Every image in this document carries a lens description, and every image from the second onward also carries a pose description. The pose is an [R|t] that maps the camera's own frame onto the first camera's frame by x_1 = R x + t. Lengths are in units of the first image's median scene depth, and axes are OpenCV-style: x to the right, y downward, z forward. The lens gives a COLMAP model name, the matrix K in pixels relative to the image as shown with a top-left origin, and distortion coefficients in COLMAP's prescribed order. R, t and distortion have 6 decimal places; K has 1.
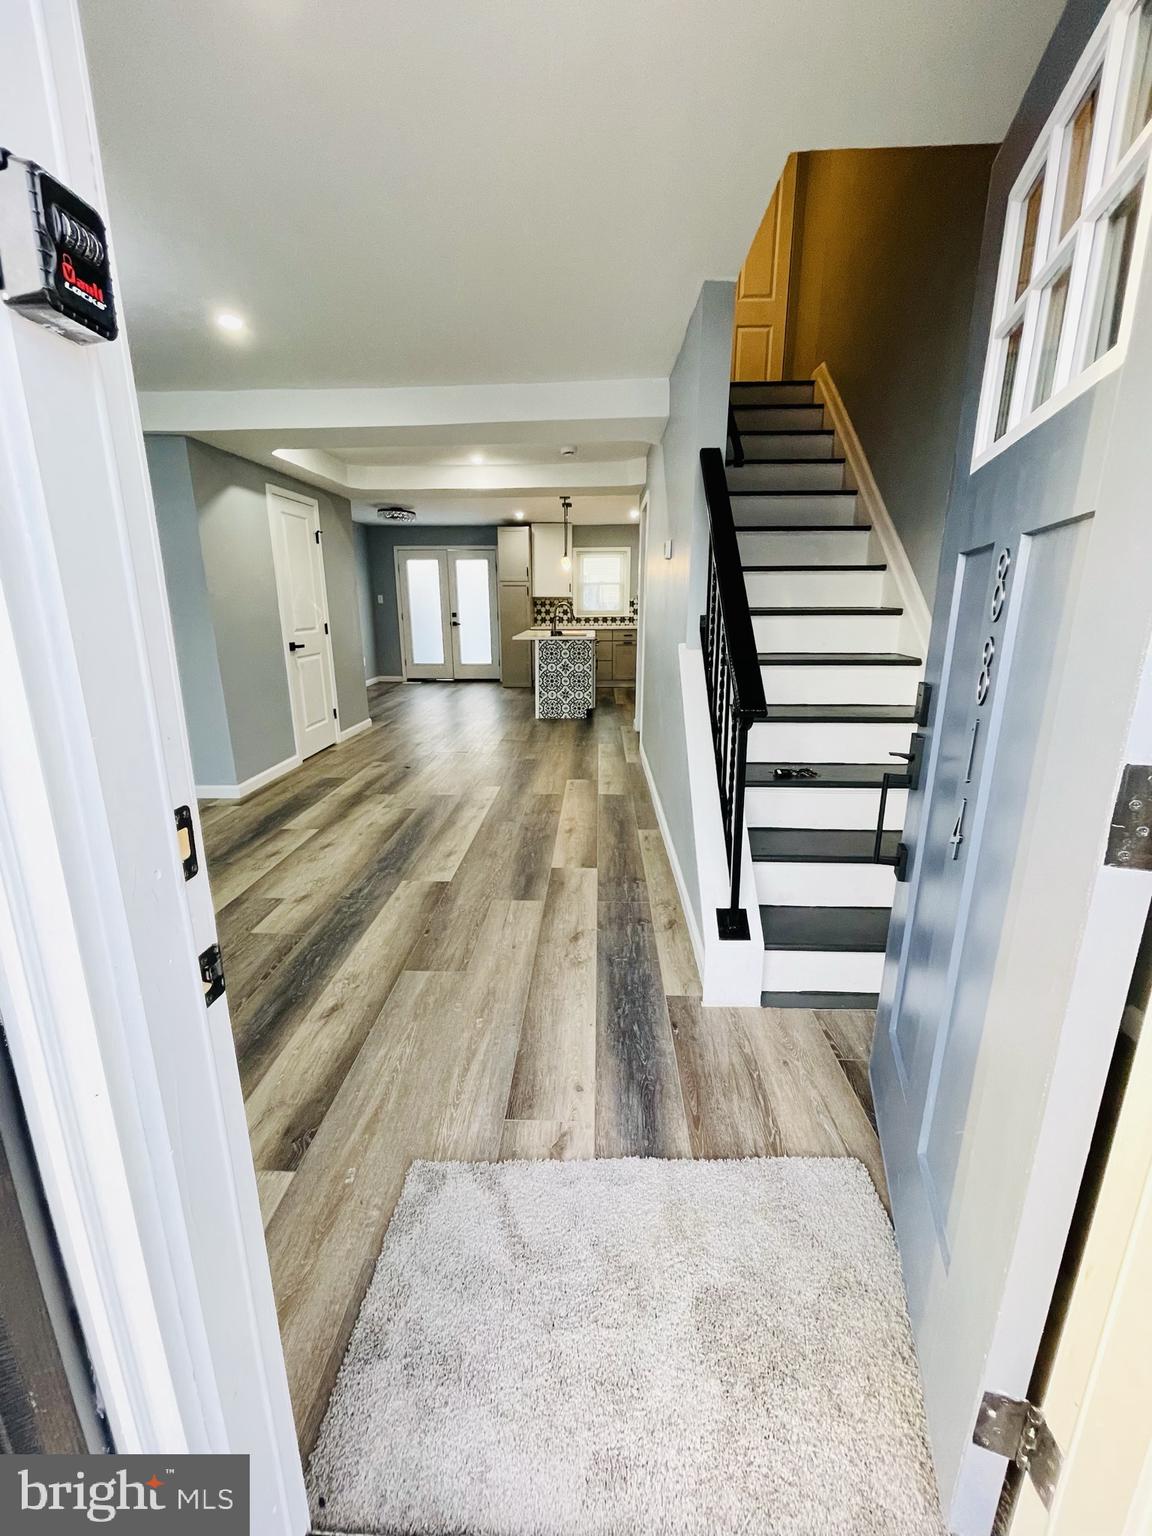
lens RADIAL K [[621.3, 0, 573.0], [0, 621.3, 762.3], [0, 0, 1]] dist [-0.002552, 0.000698]
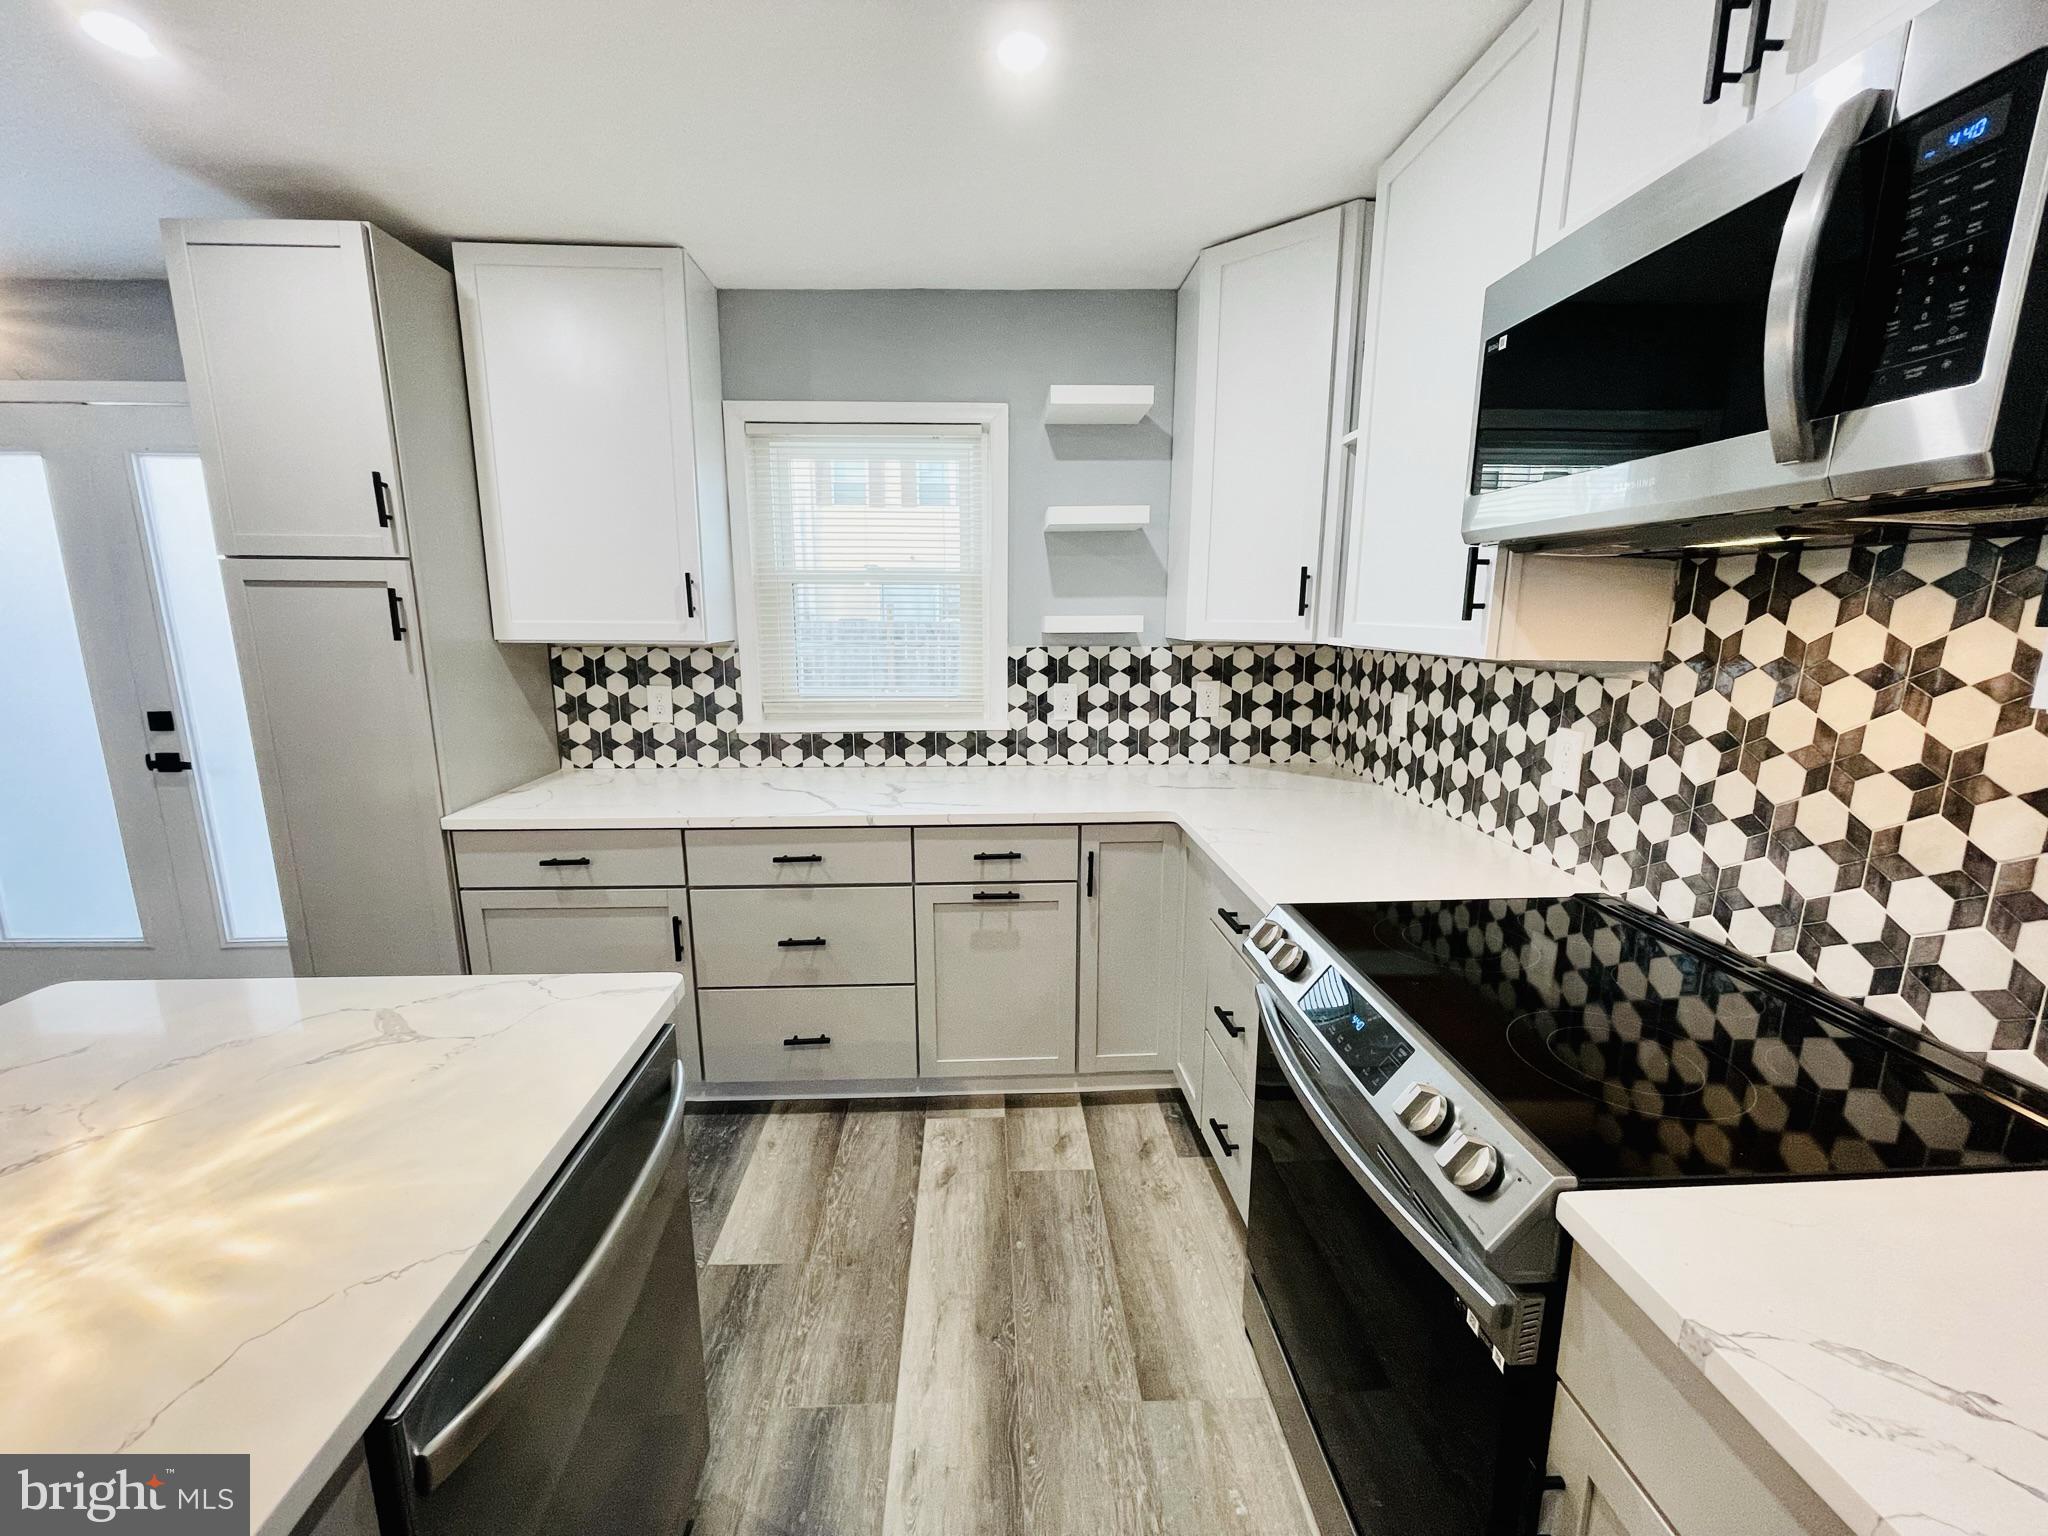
lens RADIAL K [[828.3, 0, 1007.9], [0, 828.3, 768.3], [0, 0, 1]] dist [-0.002552, 0.000698]
pose [[0.997267, -0.006876, 0.073559, 0.151819], [0.011353, 0.998097, -0.060613, -0.442828], [-0.073002, 0.061283, 0.995447, 1.553821]]
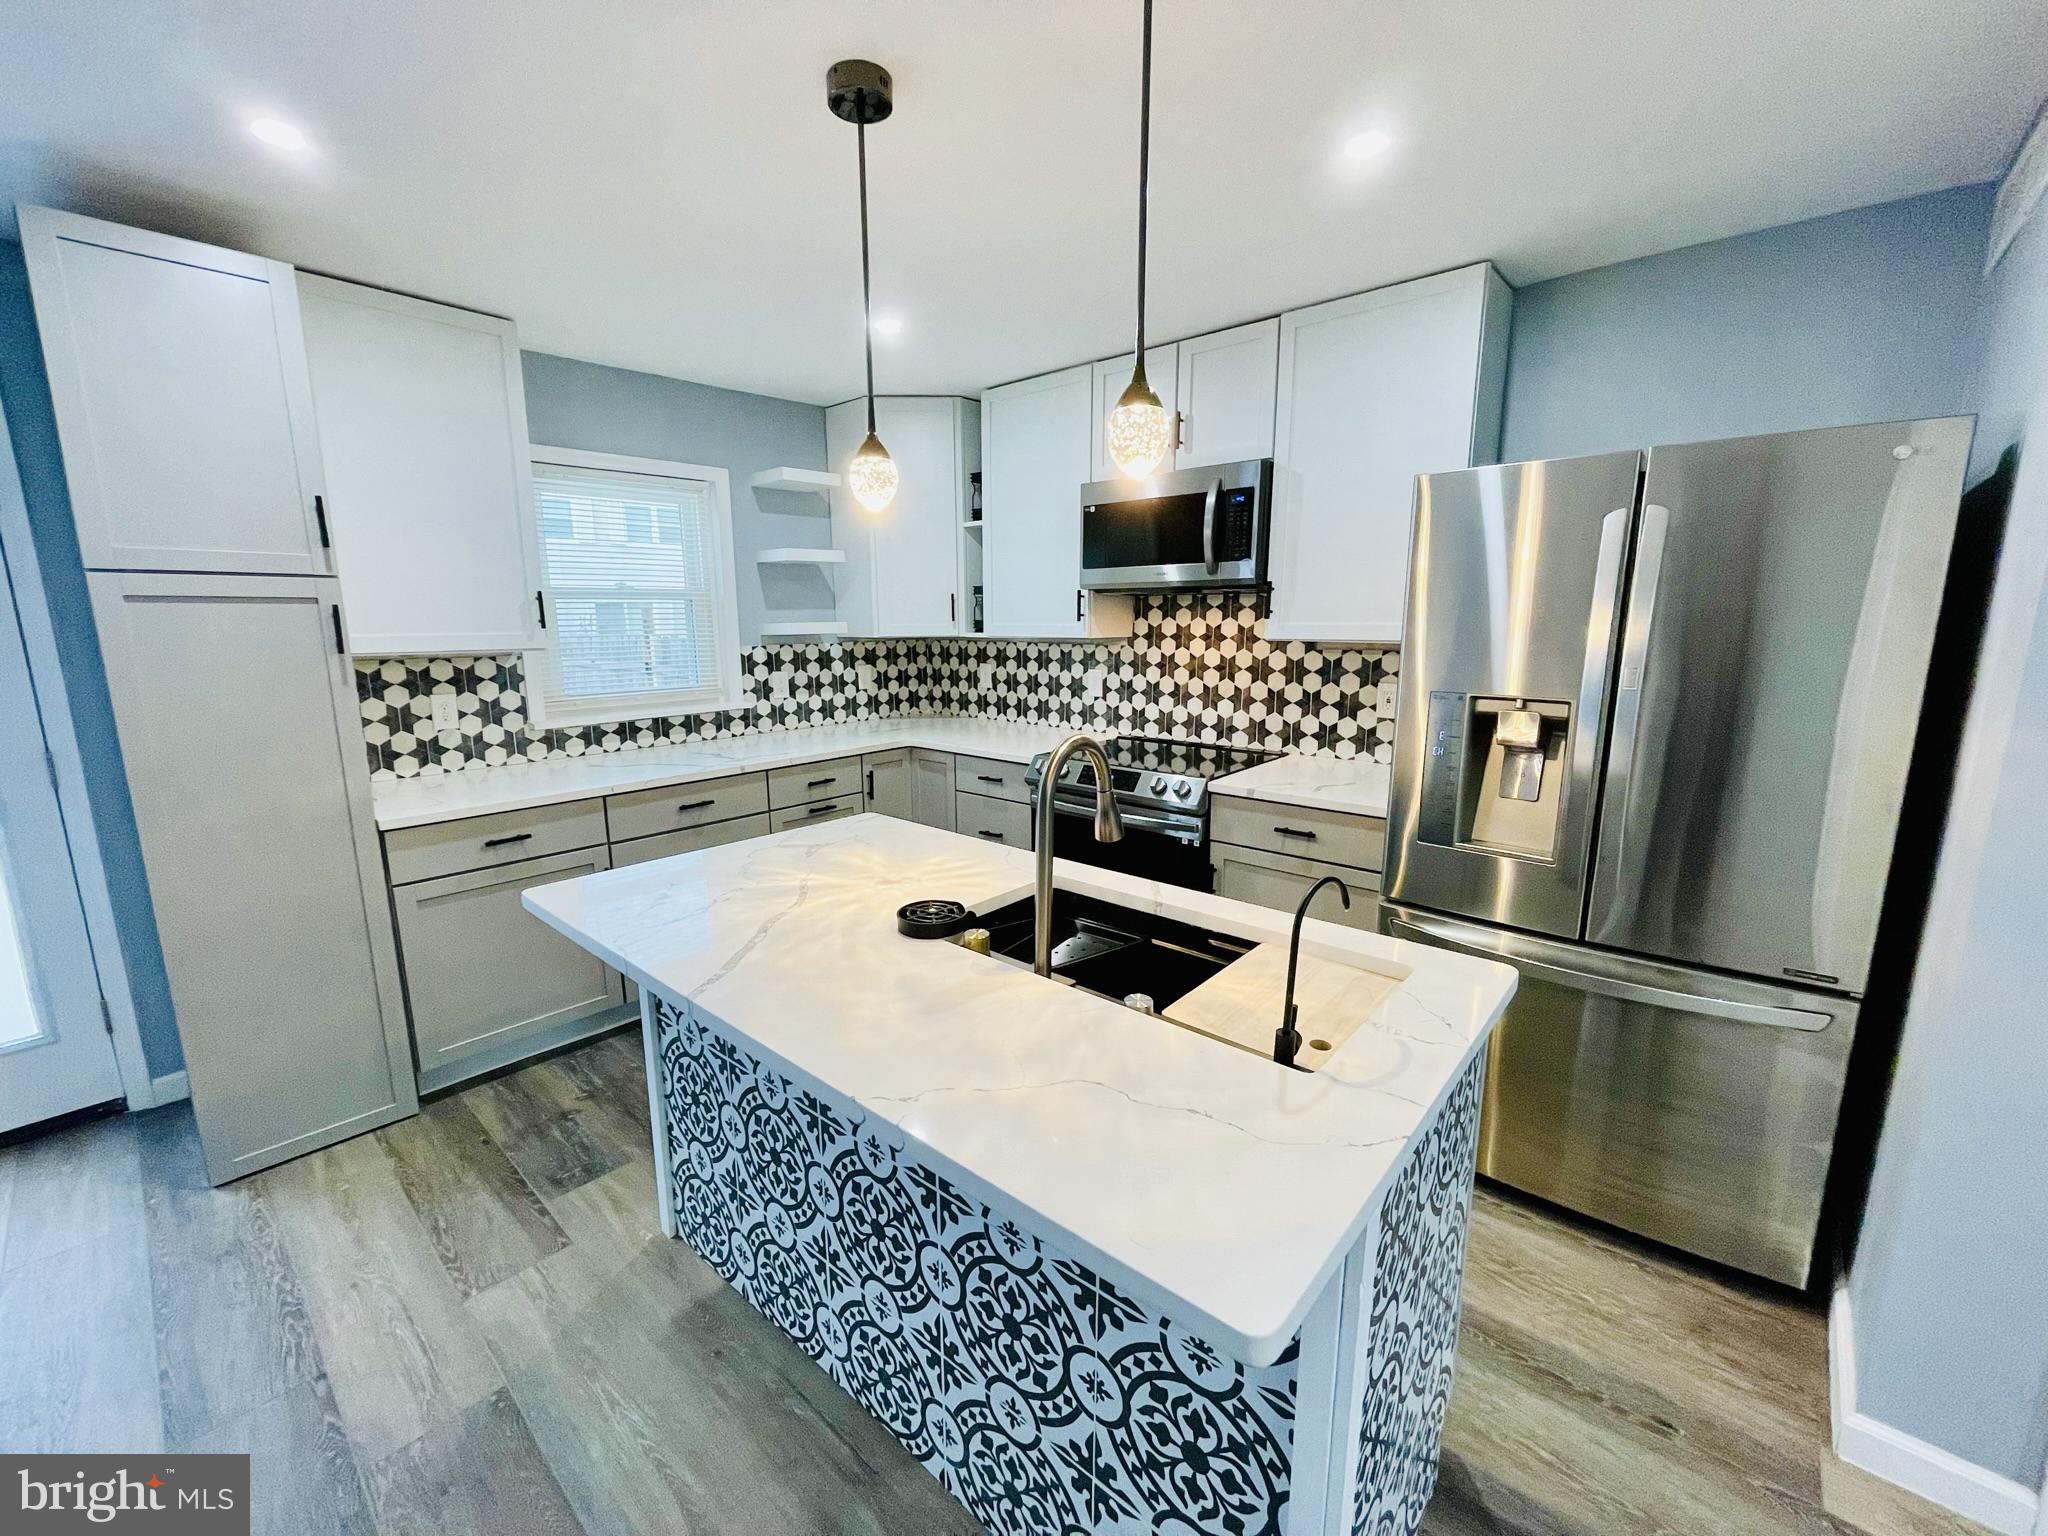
lens RADIAL K [[828.3, 0, 1010.7], [0, 828.3, 770.1], [0, 0, 1]] dist [-0.002552, 0.000698]
pose [[0.647079, -0.139763, 0.749503, -0.265892], [0.193104, 0.981044, 0.016224, -0.409954], [-0.737563, 0.134234, 0.661802, 1.427400]]
